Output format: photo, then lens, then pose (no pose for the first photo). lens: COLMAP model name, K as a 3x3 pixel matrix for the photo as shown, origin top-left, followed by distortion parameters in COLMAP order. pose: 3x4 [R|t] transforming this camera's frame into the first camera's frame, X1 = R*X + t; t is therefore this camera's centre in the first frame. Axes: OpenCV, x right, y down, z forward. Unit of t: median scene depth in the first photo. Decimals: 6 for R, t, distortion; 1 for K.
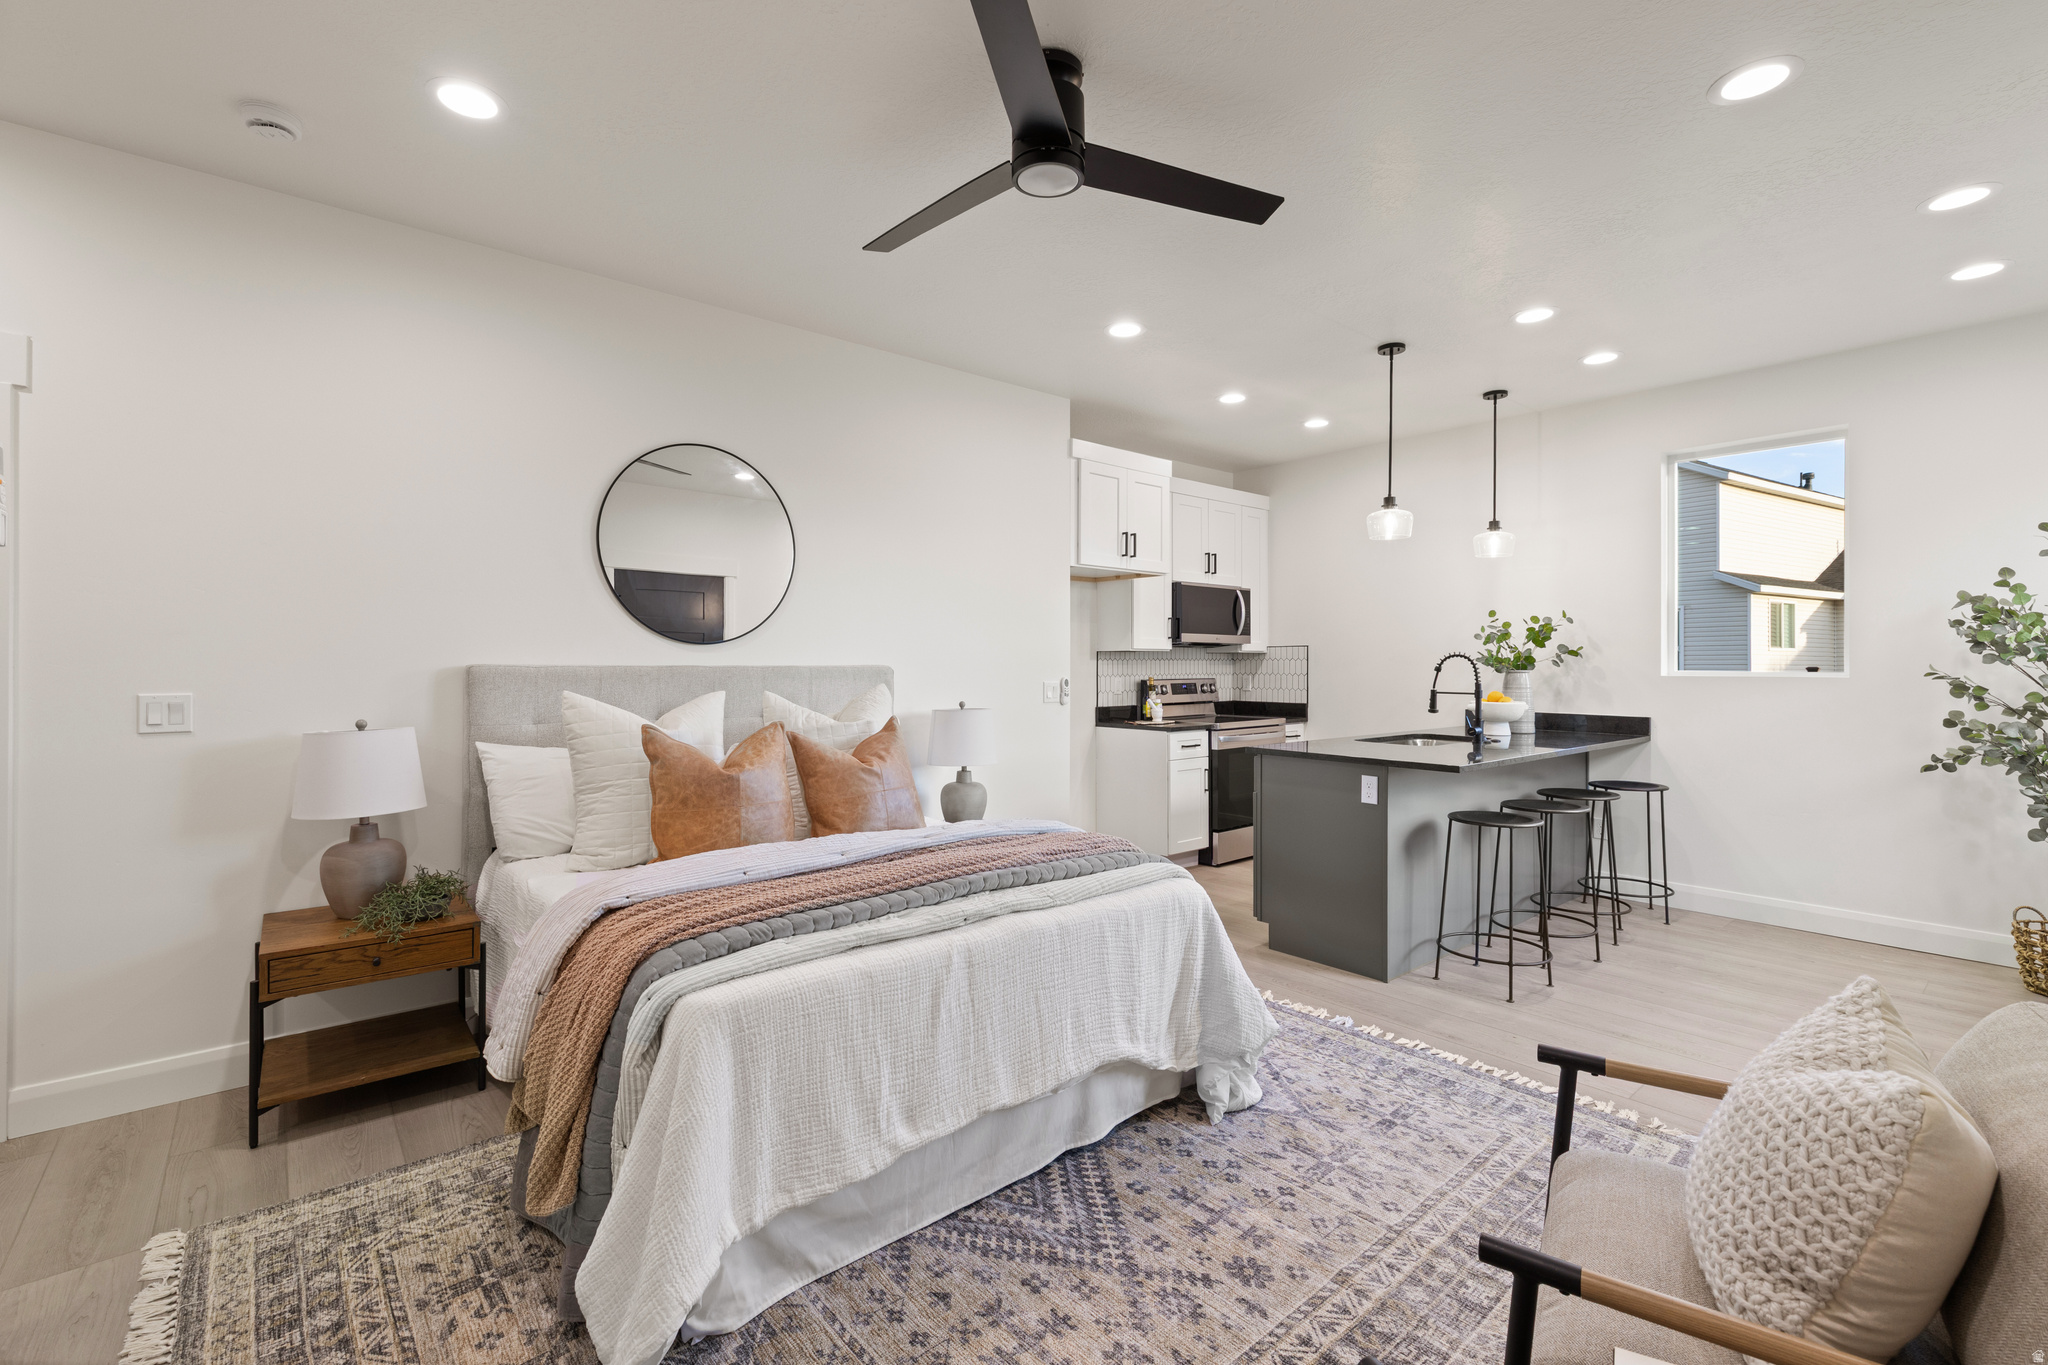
lens RADIAL K [[894.4, 0, 1022.0], [0, 894.4, 655.8], [0, 0, 1]] dist [0.009942, 0.000548]
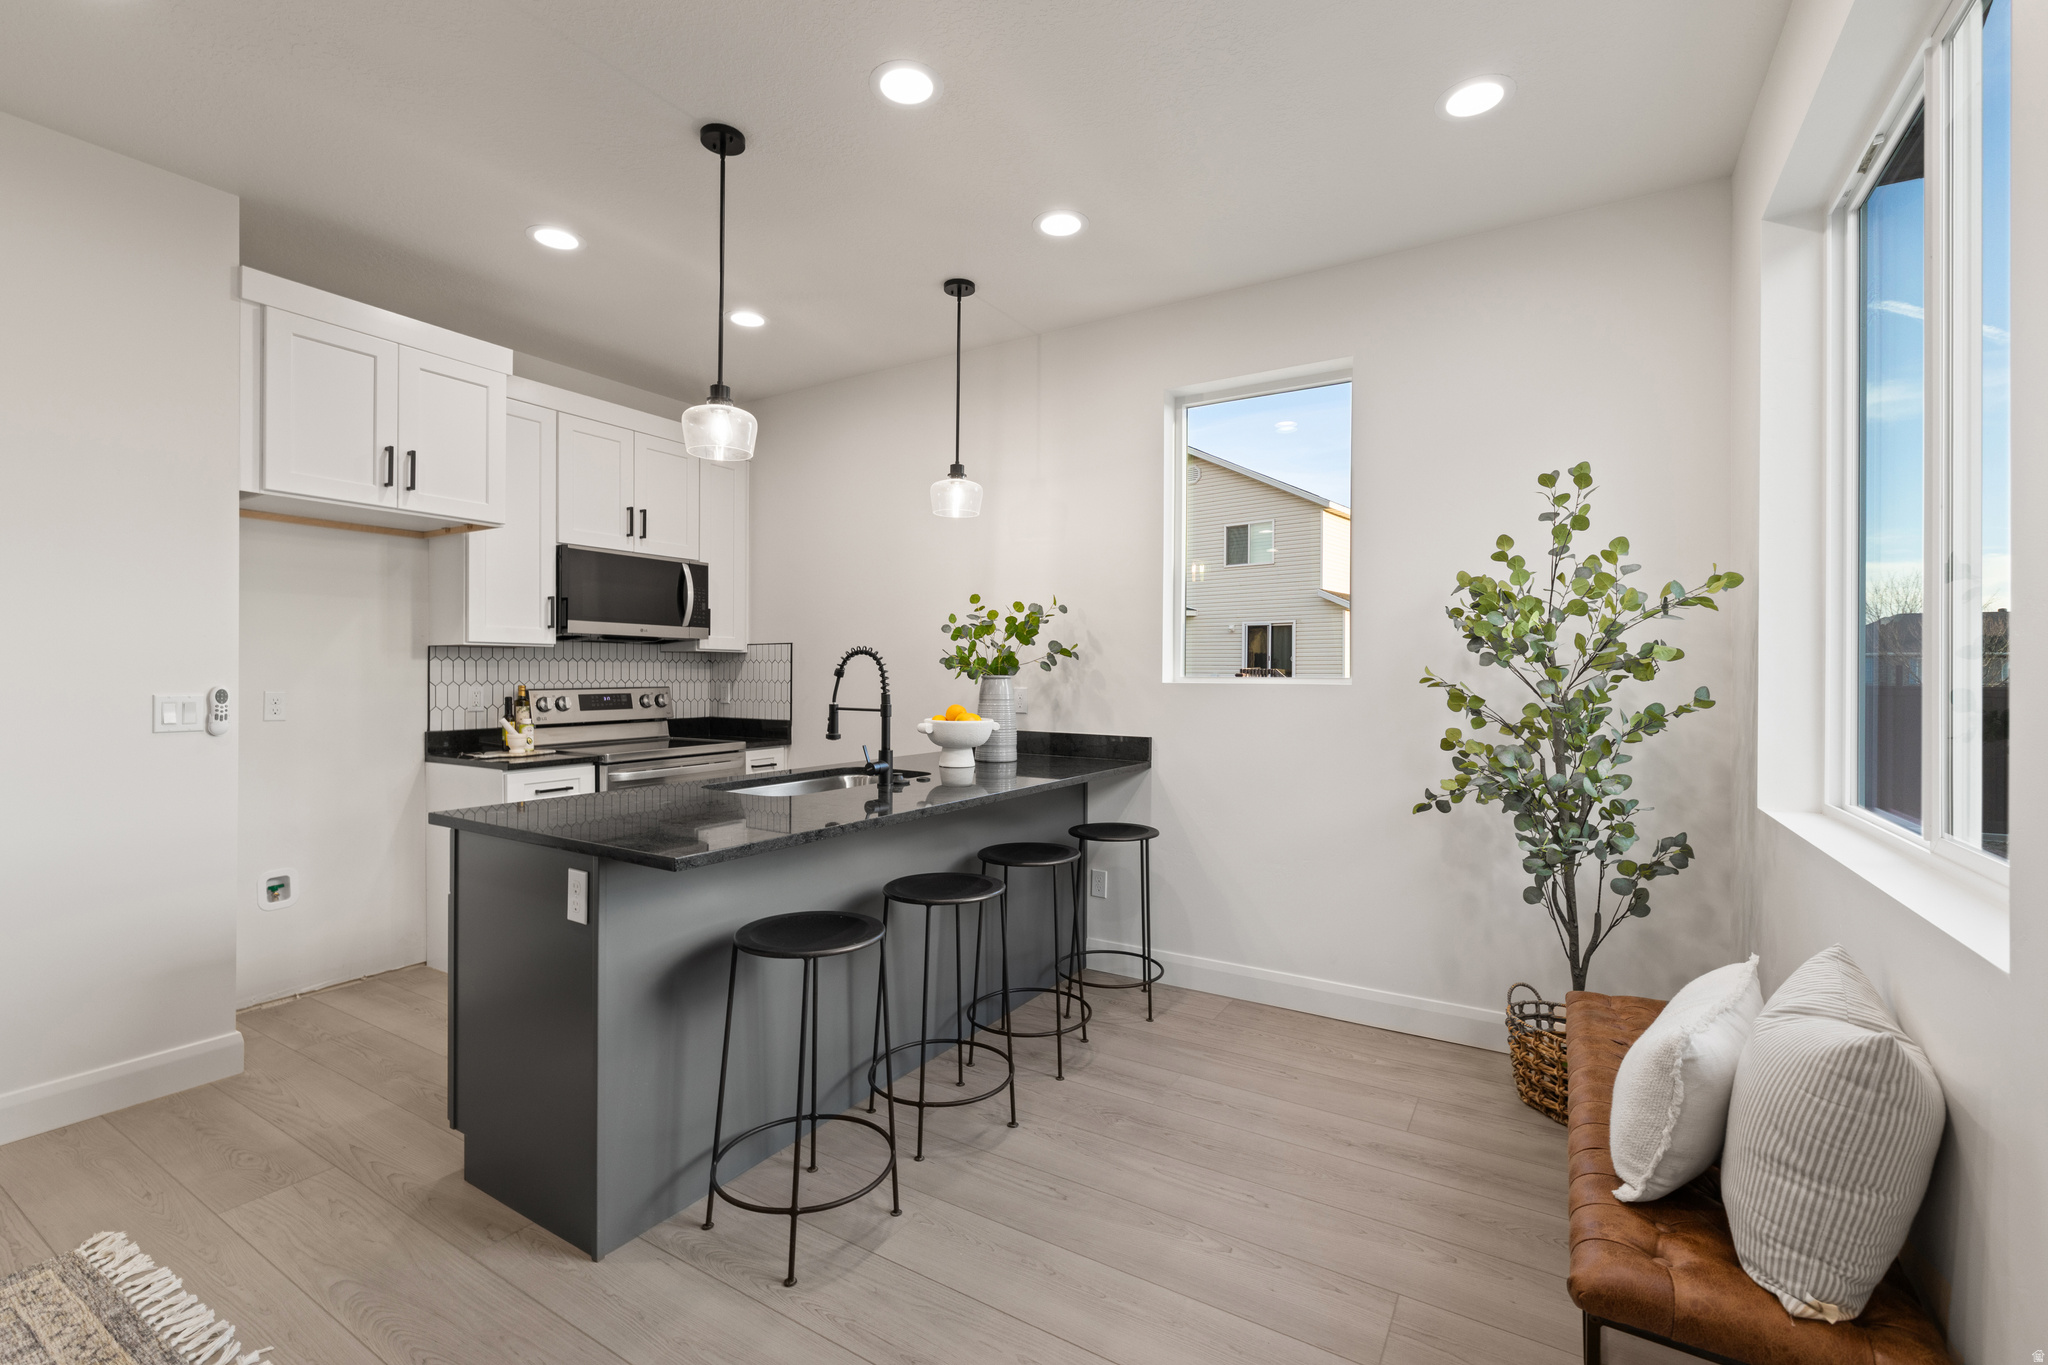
lens RADIAL K [[894.4, 0, 1007.7], [0, 894.4, 670.4], [0, 0, 1]] dist [0.009942, 0.000548]
pose [[0.953731, 0.003110, 0.300645, 0.347677], [-0.005513, 0.999959, 0.007144, 0.006973], [-0.300611, -0.008470, 0.953709, 0.305940]]
